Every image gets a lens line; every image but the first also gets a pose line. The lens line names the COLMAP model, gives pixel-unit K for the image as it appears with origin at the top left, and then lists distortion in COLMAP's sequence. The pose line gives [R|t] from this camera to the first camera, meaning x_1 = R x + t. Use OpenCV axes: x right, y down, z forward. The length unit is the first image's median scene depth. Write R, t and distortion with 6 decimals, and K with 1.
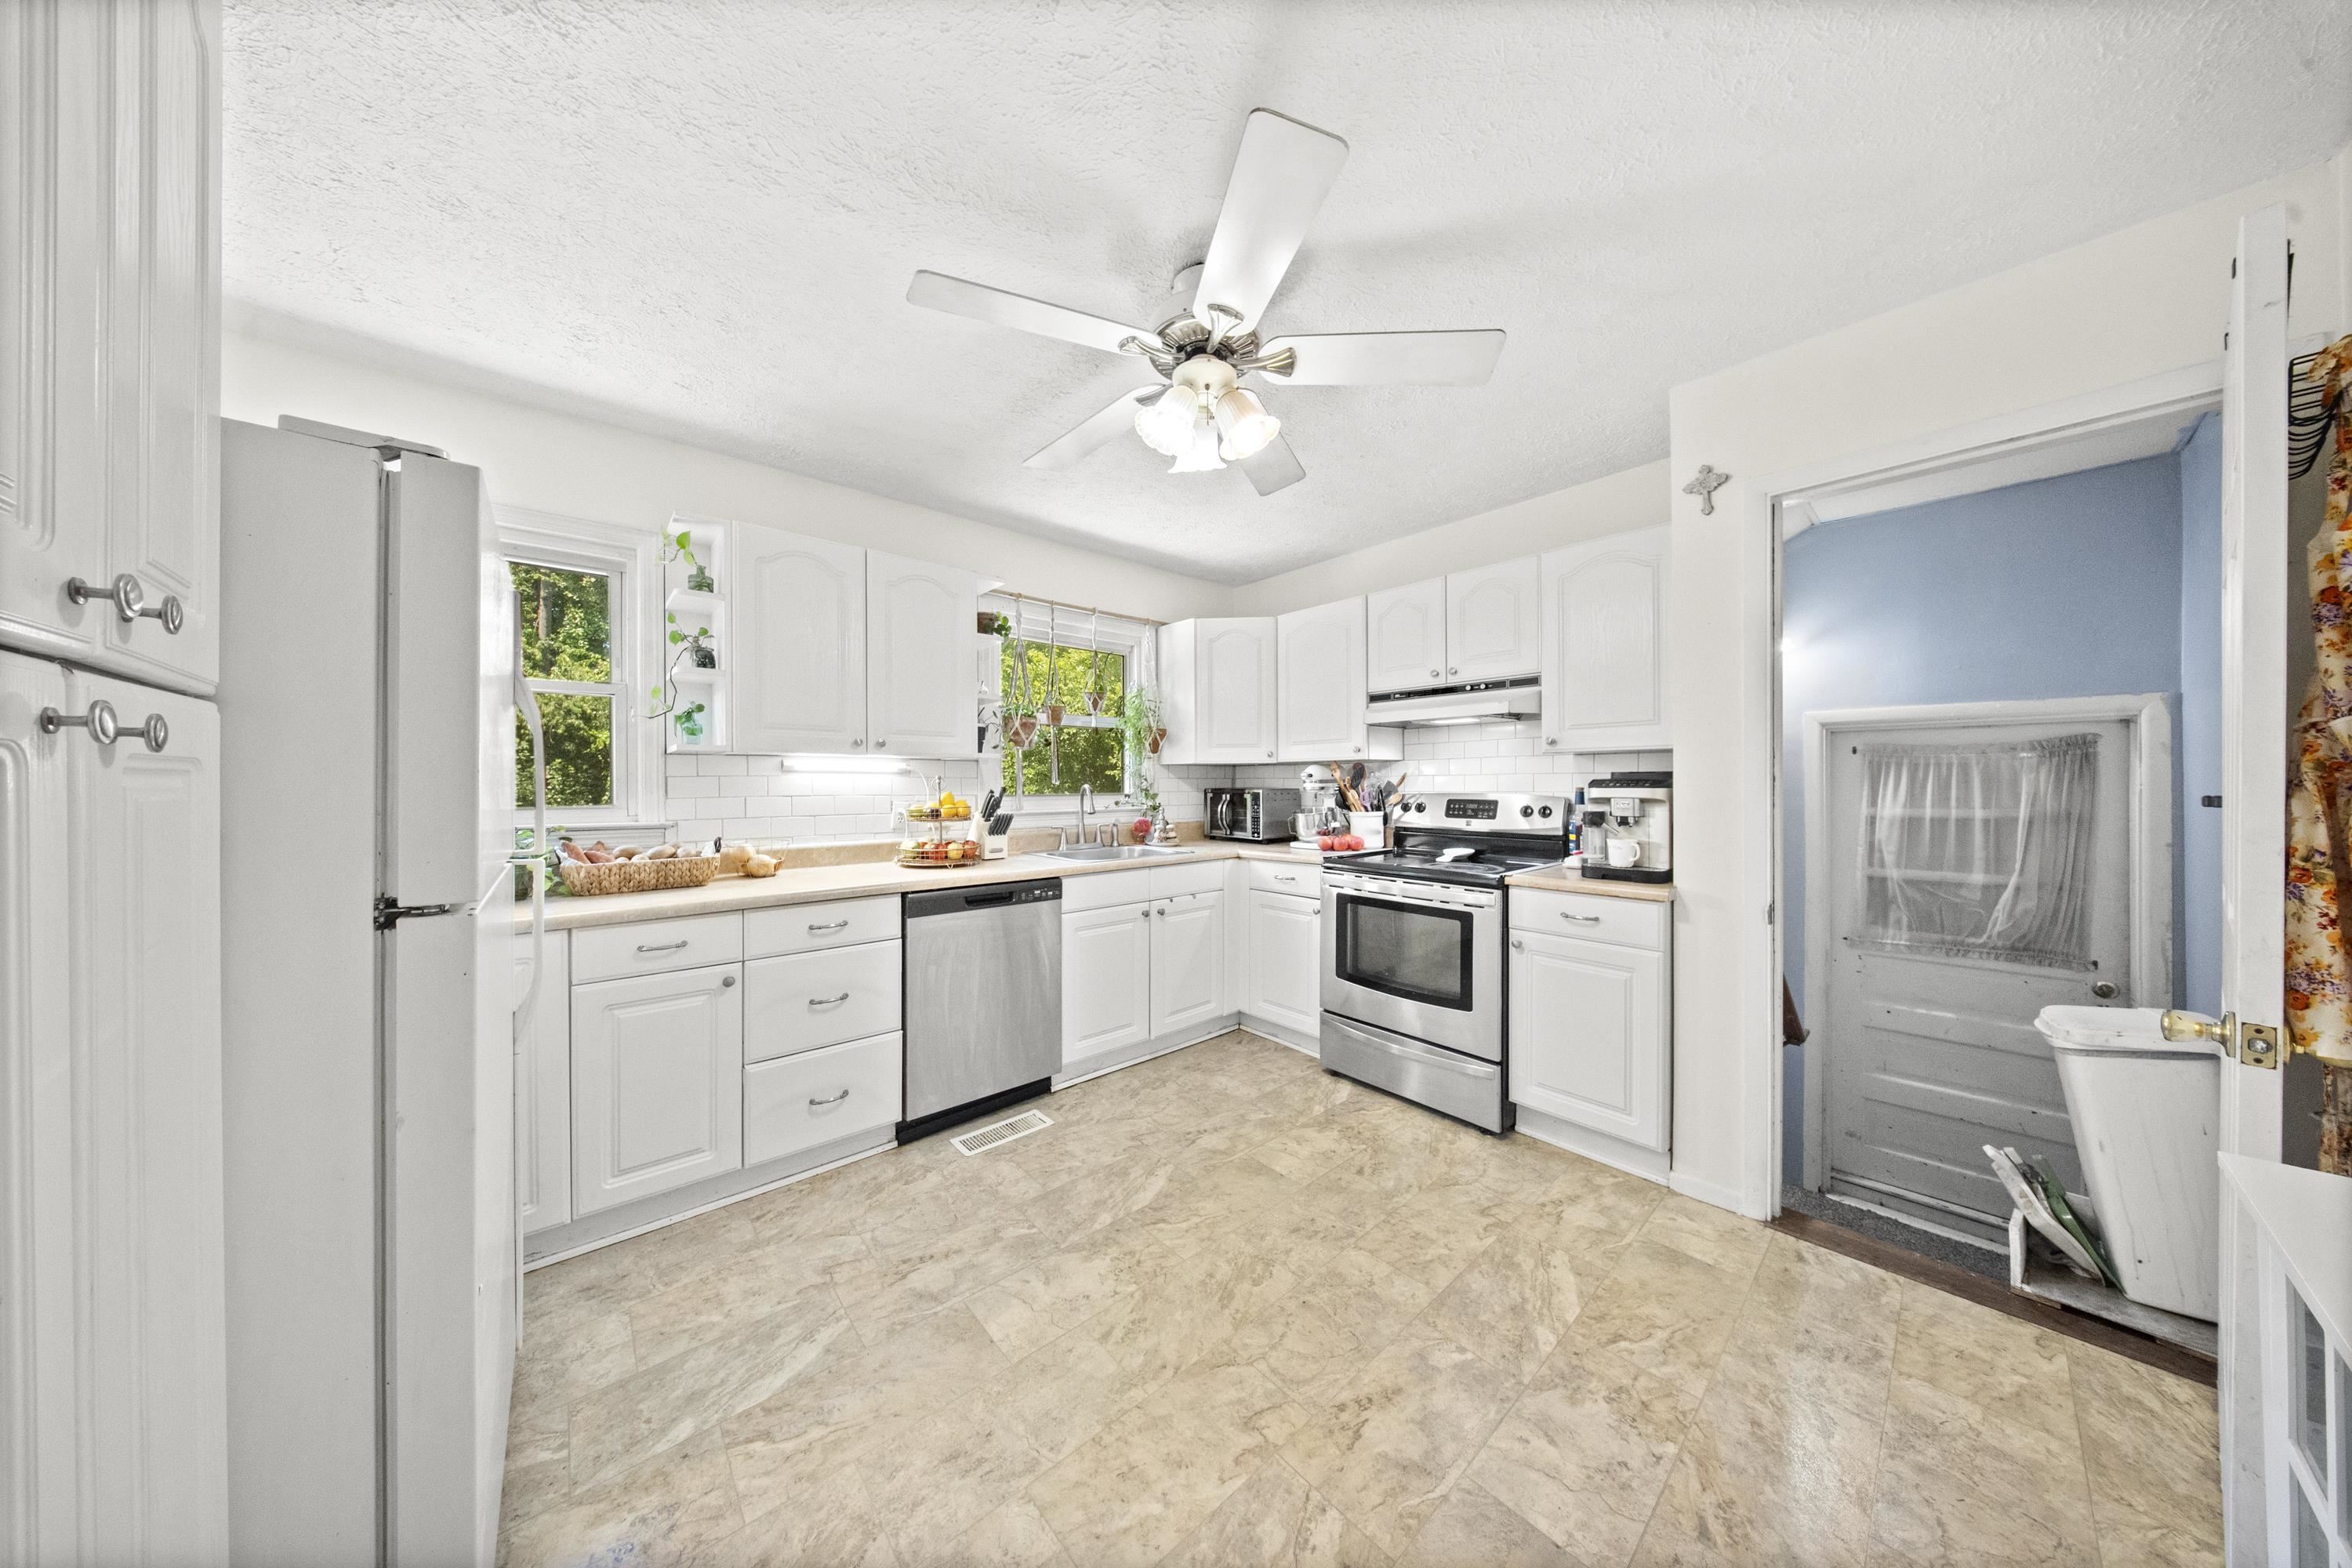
lens RADIAL K [[694.5, 0, 1169.7], [0, 694.5, 788.2], [0, 0, 1]] dist [-0.002133, -0.000596]
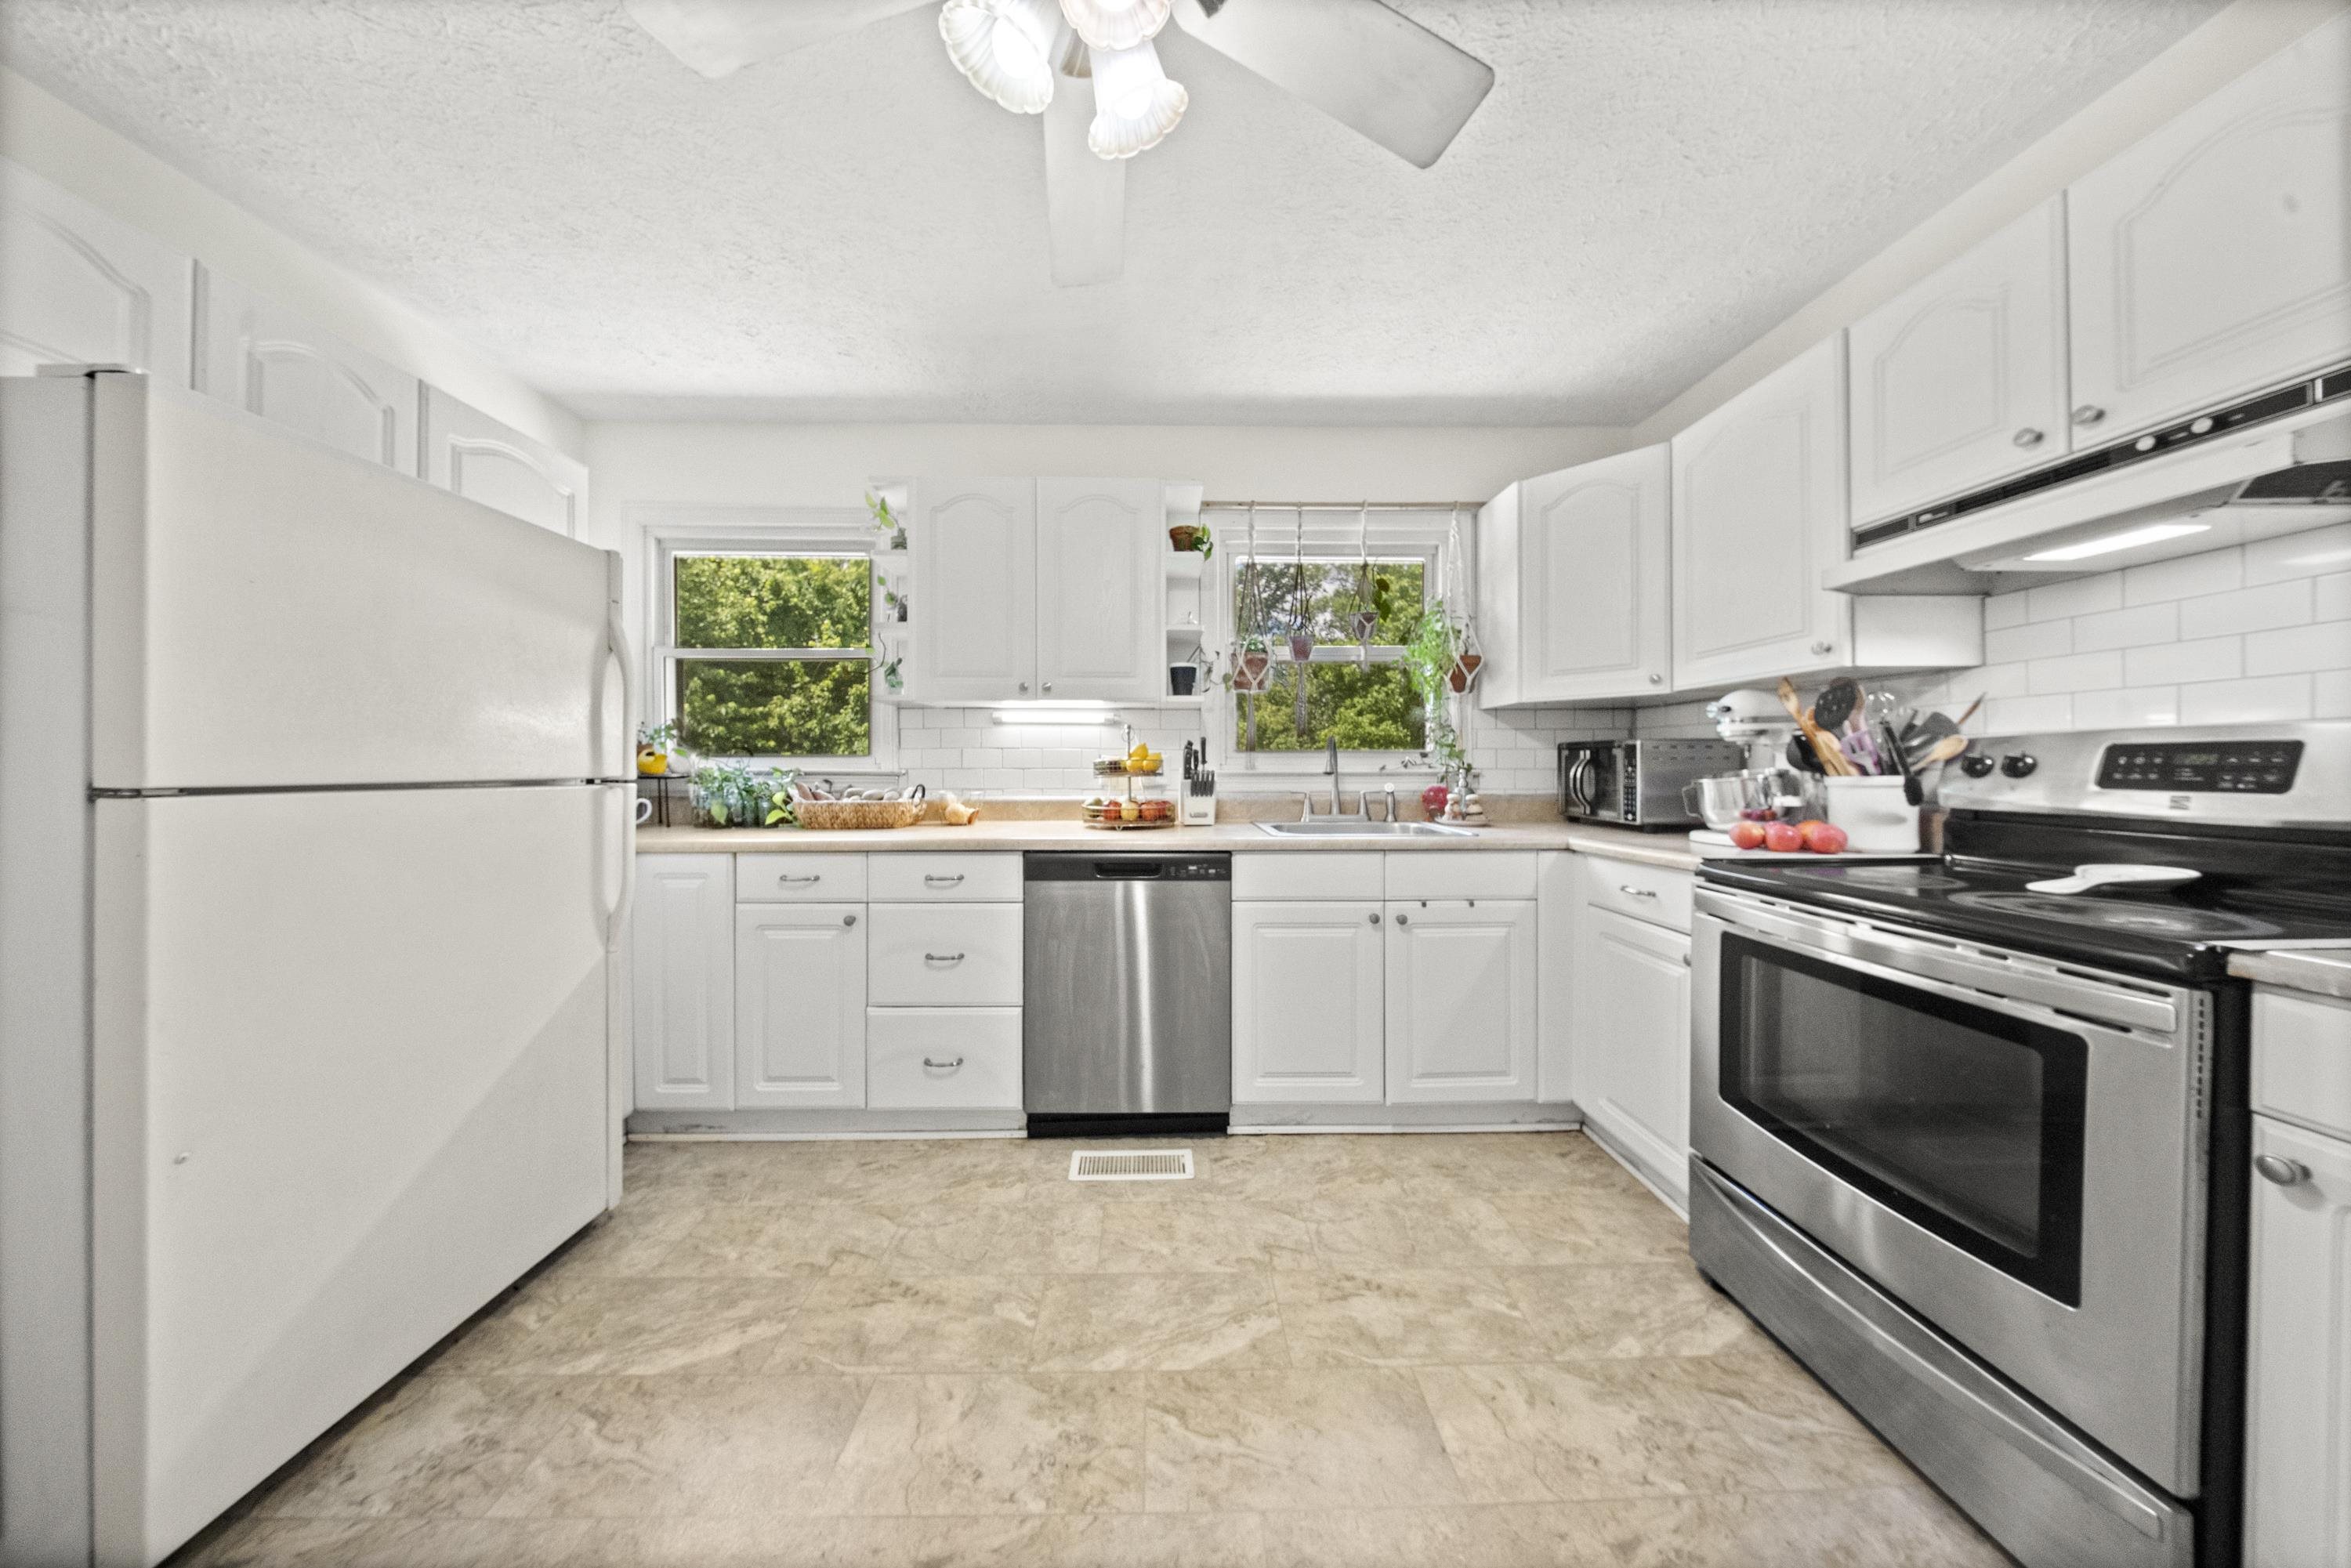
lens RADIAL K [[694.2, 0, 1167.1], [0, 694.2, 768.1], [0, 0, 1]] dist [-0.002133, -0.000596]
pose [[0.765837, 0.003698, -0.643024, 0.254273], [-0.006751, 0.999975, -0.002290, 0.037363], [0.642999, 0.006095, 0.765843, 0.355488]]
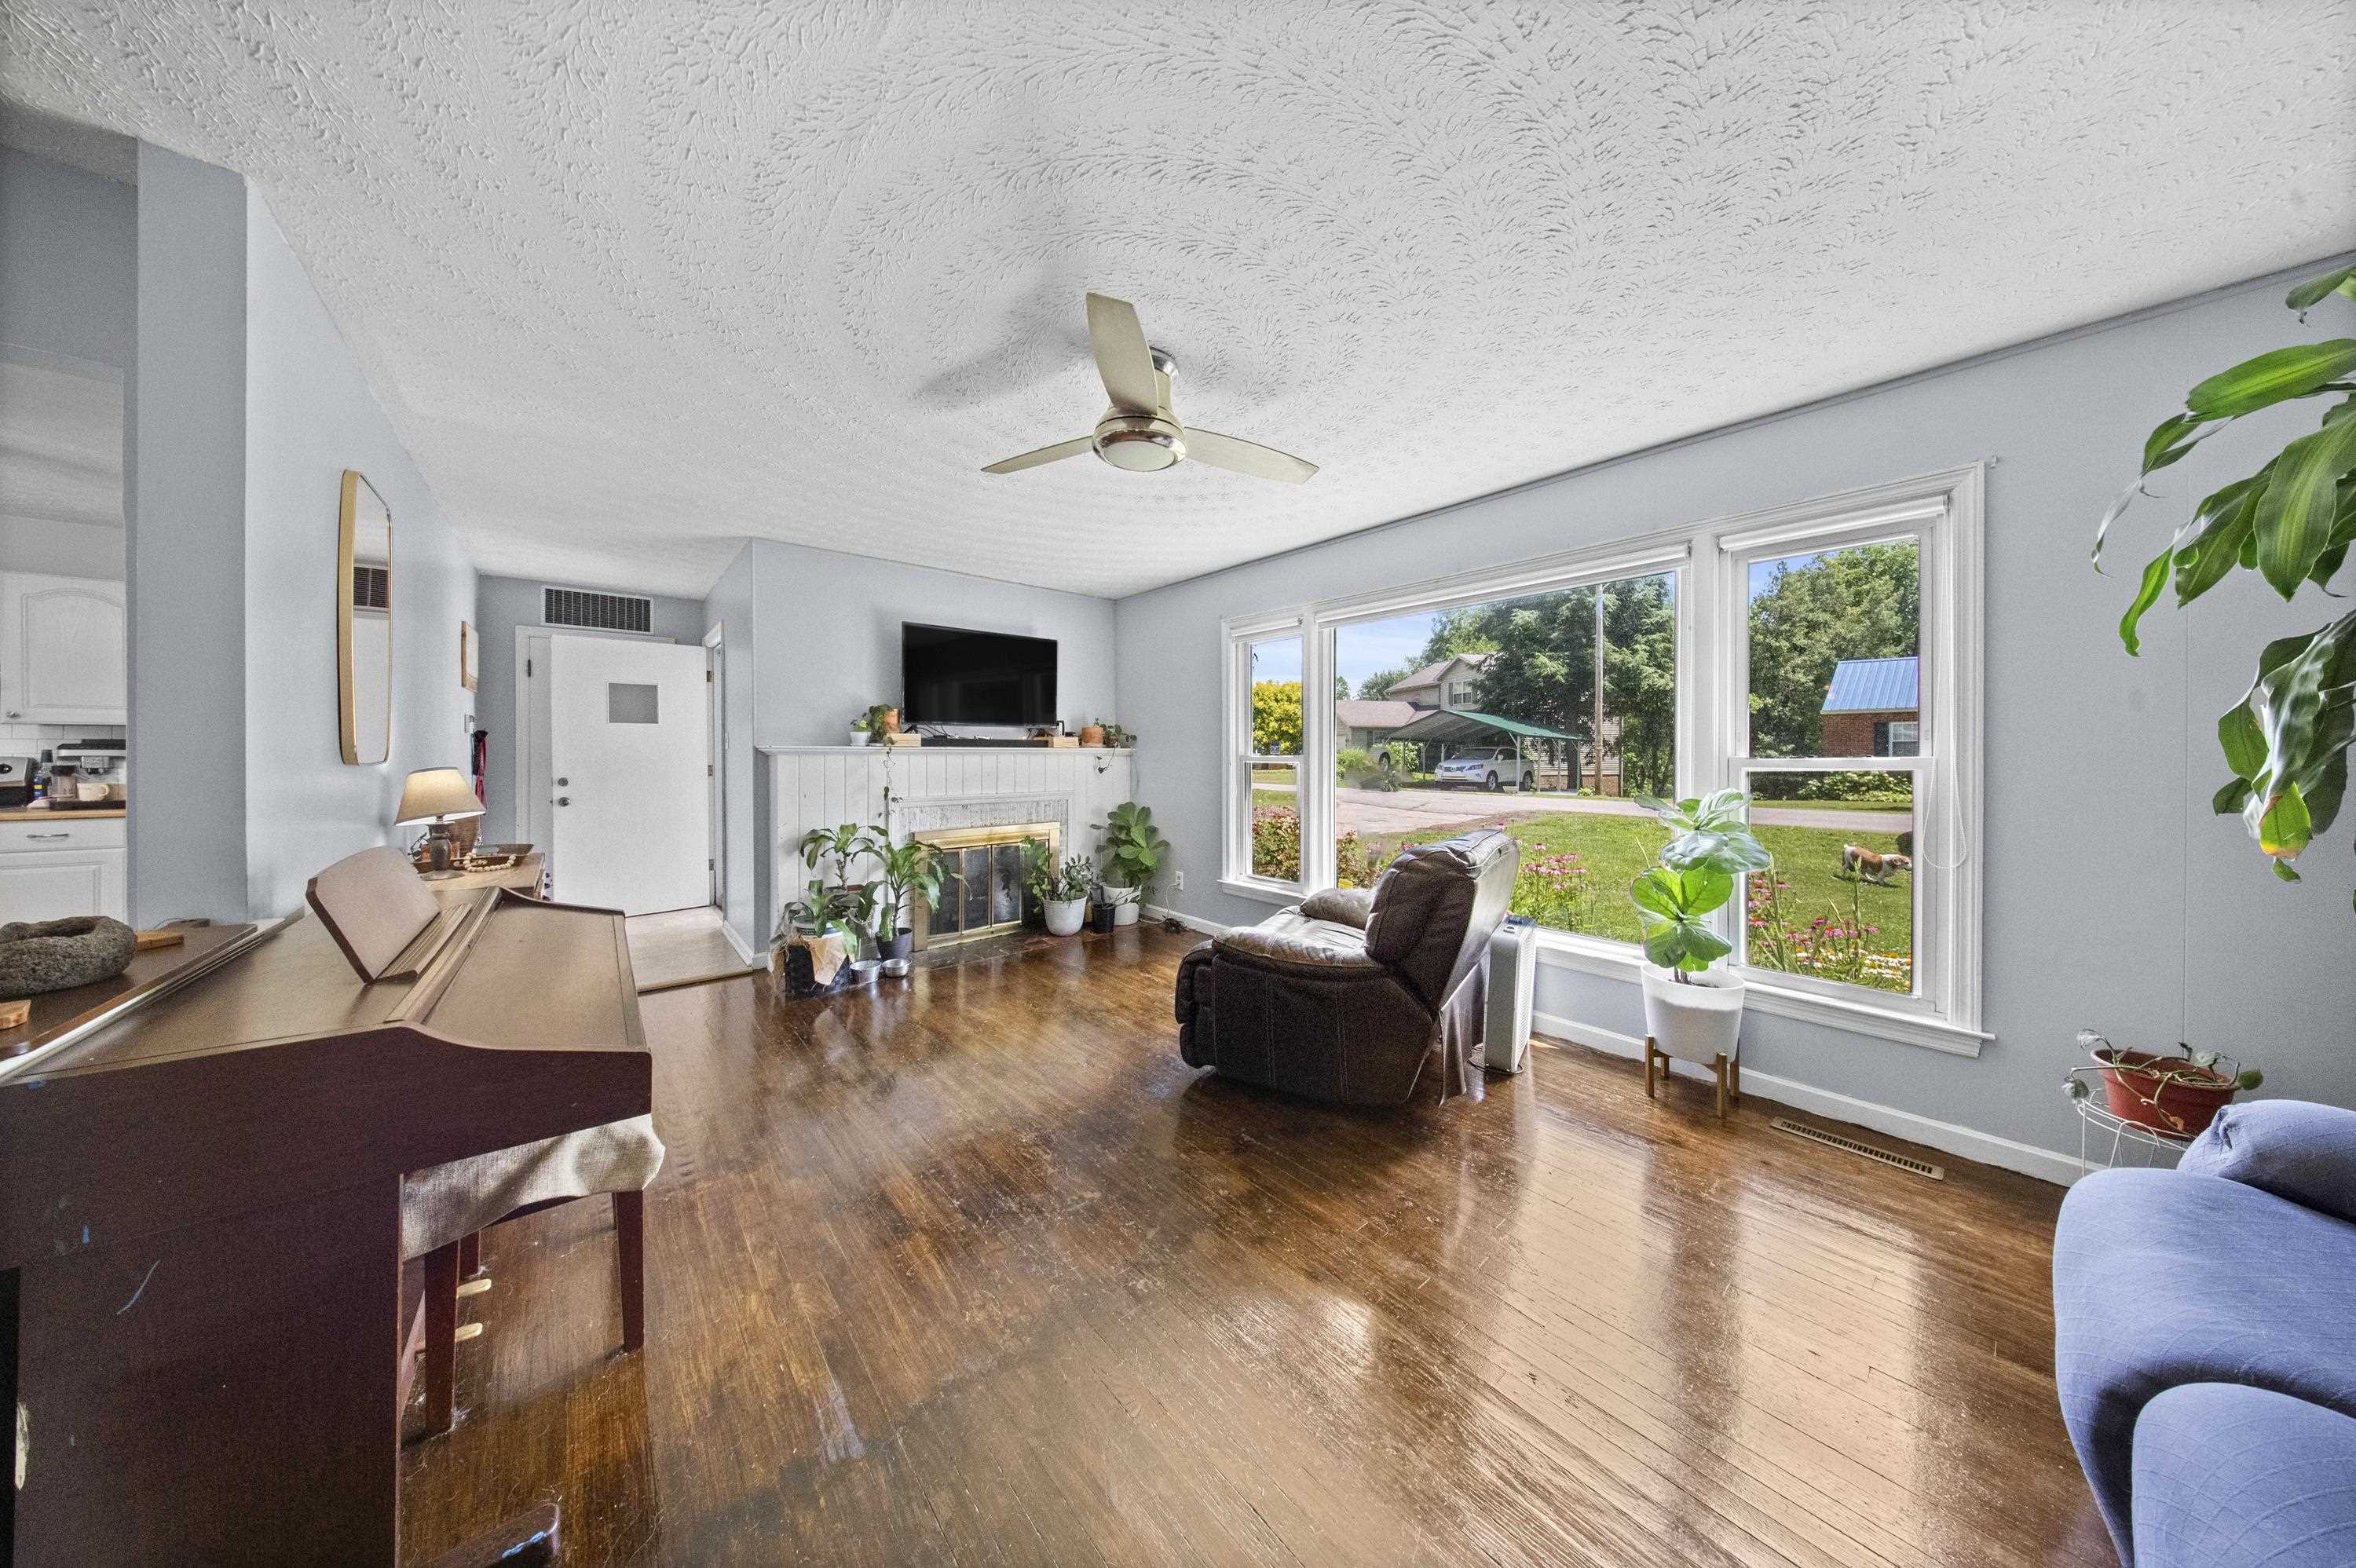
lens RADIAL K [[695.6, 0, 1182.5], [0, 695.6, 762.9], [0, 0, 1]] dist [-0.002133, -0.000596]
pose [[0.007091, 0.001055, 0.999974, -2.386613], [-0.000849, 0.999999, -0.001049, 0.078294], [-0.999974, -0.000842, 0.007092, -3.967825]]
